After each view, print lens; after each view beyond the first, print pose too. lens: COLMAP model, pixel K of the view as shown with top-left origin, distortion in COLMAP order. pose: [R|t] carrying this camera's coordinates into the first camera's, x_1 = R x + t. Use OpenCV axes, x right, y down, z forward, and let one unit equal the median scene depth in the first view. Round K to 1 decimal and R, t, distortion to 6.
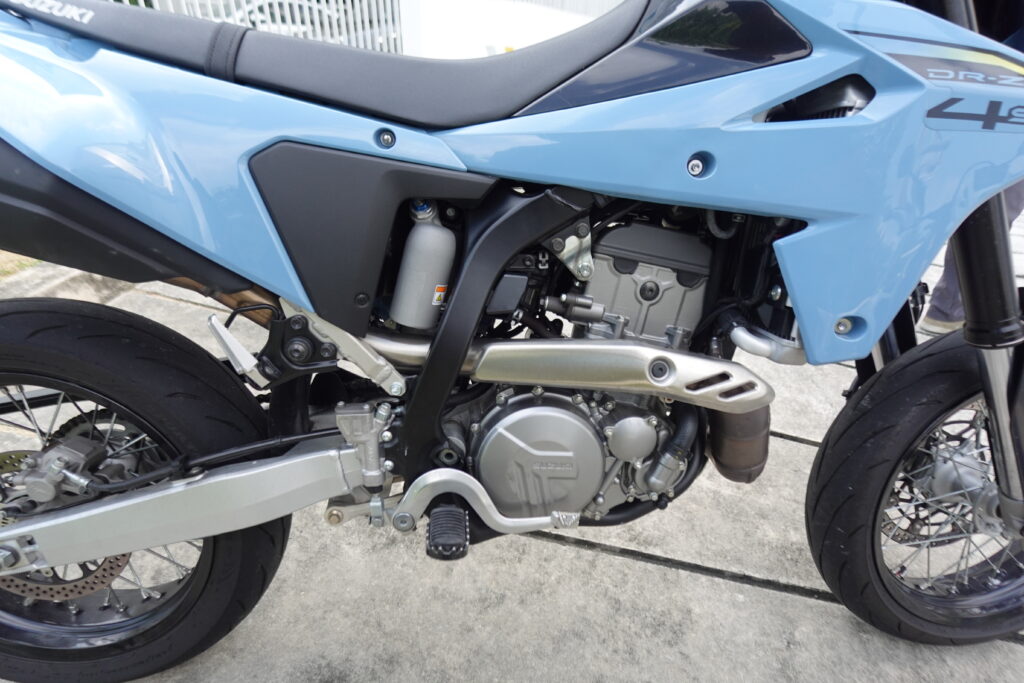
lens RADIAL K [[529.8, 0, 512.0], [0, 529.8, 341.5], [0, 0, 1]] dist [-0.002475, -0.002420]
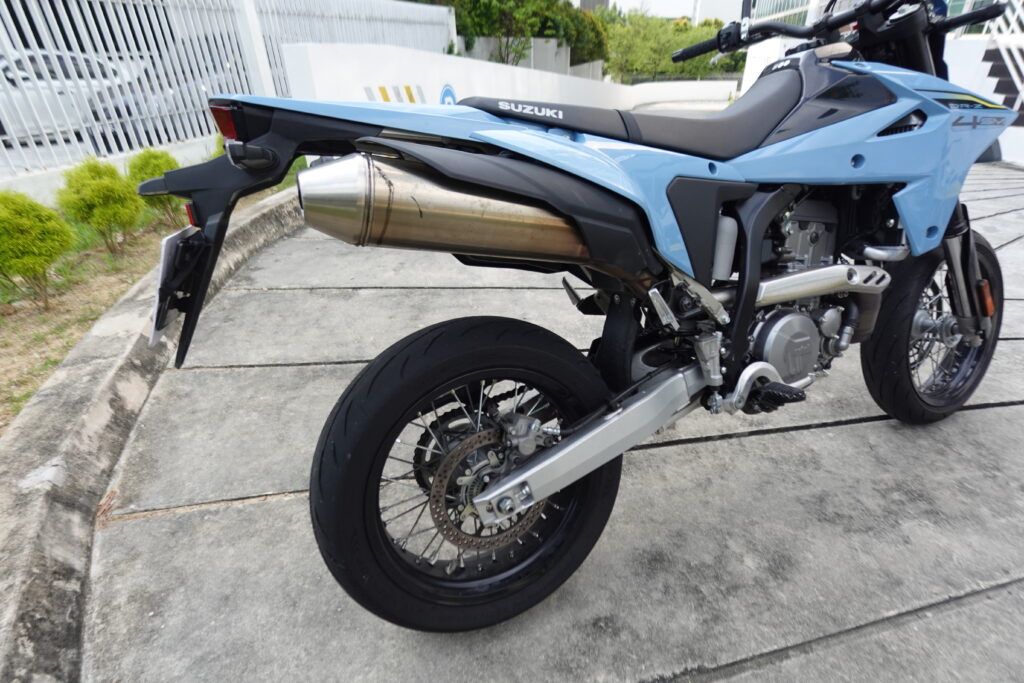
lens RADIAL K [[529.8, 0, 512.0], [0, 529.8, 341.5], [0, 0, 1]] dist [-0.002475, -0.002420]
pose [[0.924511, -0.223960, 0.308419, -1.367880], [0.235748, 0.971814, -0.000987, 0.002263], [-0.299504, 0.073622, 0.951250, -0.344048]]
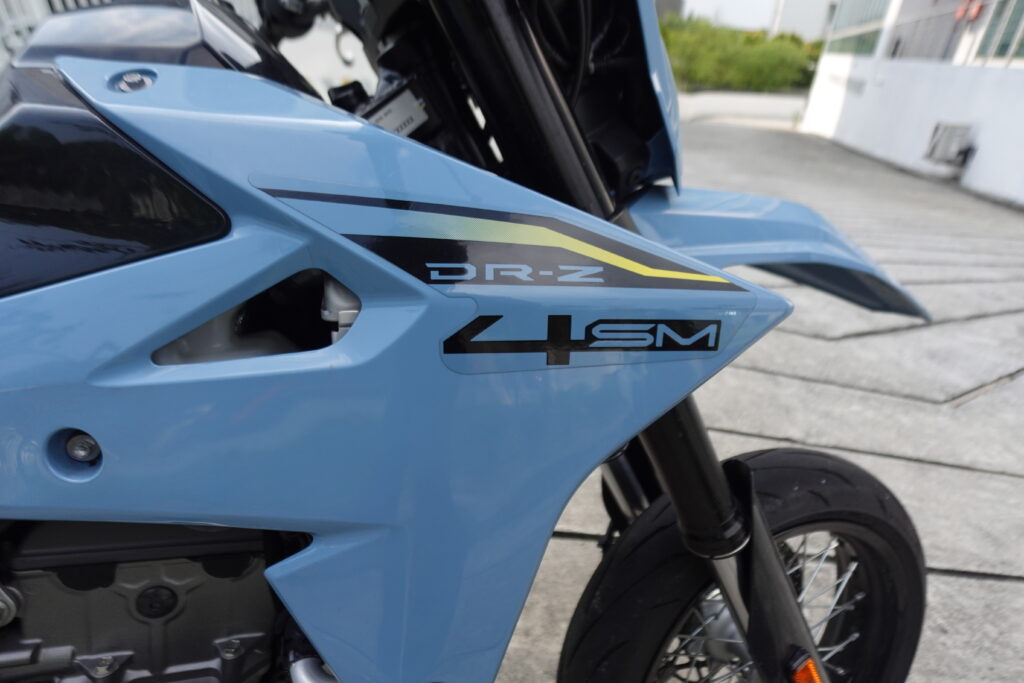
lens RADIAL K [[529.8, 0, 512.0], [0, 529.8, 341.5], [0, 0, 1]] dist [-0.002475, -0.002420]
pose [[0.962179, -0.137890, 0.234942, 0.584293], [0.146236, 0.989079, -0.018393, -0.334400], [-0.229840, 0.052054, 0.971835, 0.394918]]
